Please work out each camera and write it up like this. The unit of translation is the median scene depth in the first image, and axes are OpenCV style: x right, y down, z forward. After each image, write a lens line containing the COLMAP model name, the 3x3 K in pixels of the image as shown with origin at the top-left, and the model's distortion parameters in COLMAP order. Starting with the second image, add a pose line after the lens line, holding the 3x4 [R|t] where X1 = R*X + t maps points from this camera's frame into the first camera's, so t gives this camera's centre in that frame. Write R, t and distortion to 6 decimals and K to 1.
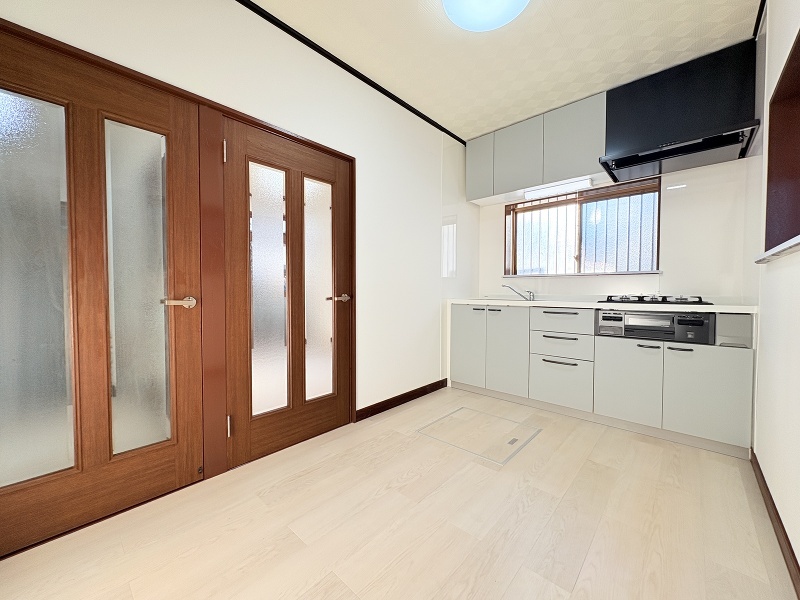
lens RADIAL K [[318.2, 0, 398.8], [0, 318.2, 297.8], [0, 0, 1]] dist [0.001135, -0.000489]
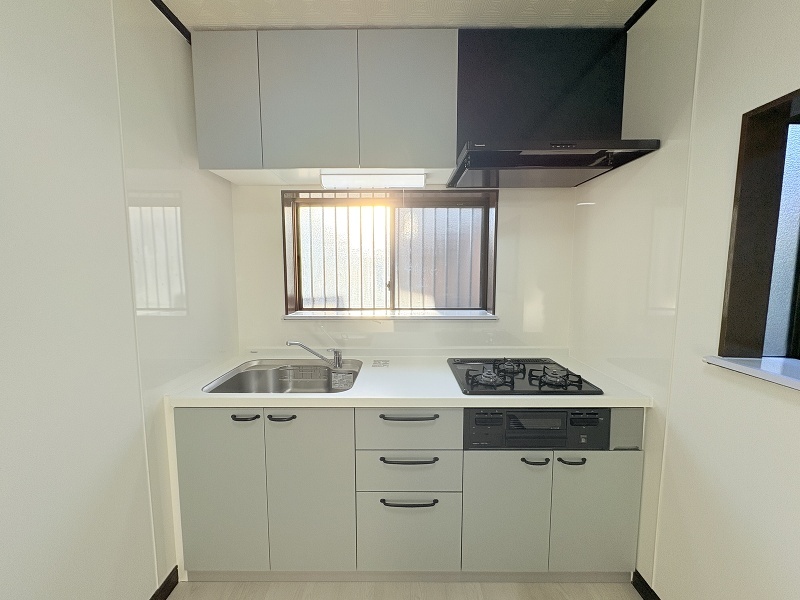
lens RADIAL K [[318.2, 0, 398.8], [0, 318.2, 297.8], [0, 0, 1]] dist [0.001135, -0.000489]
pose [[0.738403, -0.066289, 0.671094, 0.106986], [0.018967, 0.996805, 0.077593, -0.152449], [-0.674093, -0.044566, 0.737301, 0.473607]]
